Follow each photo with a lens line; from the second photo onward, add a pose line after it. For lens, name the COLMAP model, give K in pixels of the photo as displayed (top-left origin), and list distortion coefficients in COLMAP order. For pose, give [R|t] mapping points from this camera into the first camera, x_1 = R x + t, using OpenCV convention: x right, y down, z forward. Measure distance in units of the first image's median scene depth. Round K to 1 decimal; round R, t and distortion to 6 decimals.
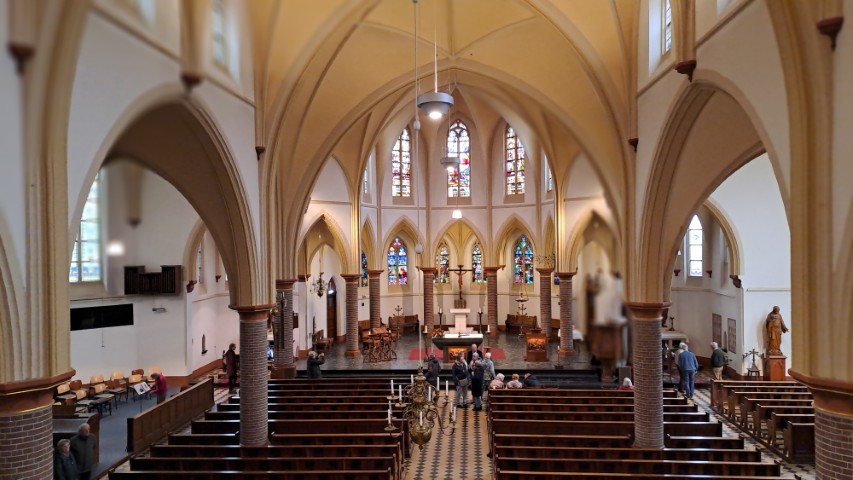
lens RADIAL K [[614.3, 0, 440.9], [0, 614.3, 249.1], [0, 0, 1]] dist [0.089111, -0.004390]
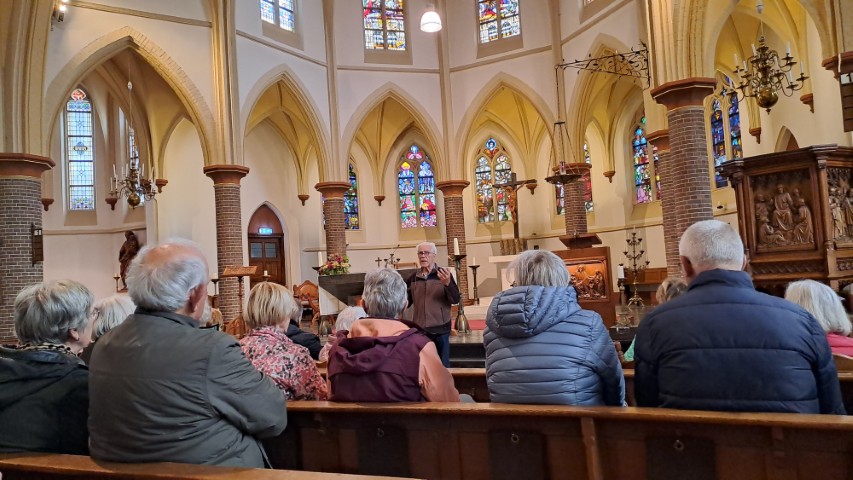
lens RADIAL K [[614.3, 0, 442.3], [0, 614.3, 250.3], [0, 0, 1]] dist [0.089111, -0.004390]
pose [[0.924322, -0.066982, -0.375688, 0.168002], [0.044174, 0.996638, -0.069009, 0.124281], [0.379047, 0.047190, 0.924173, 0.509478]]
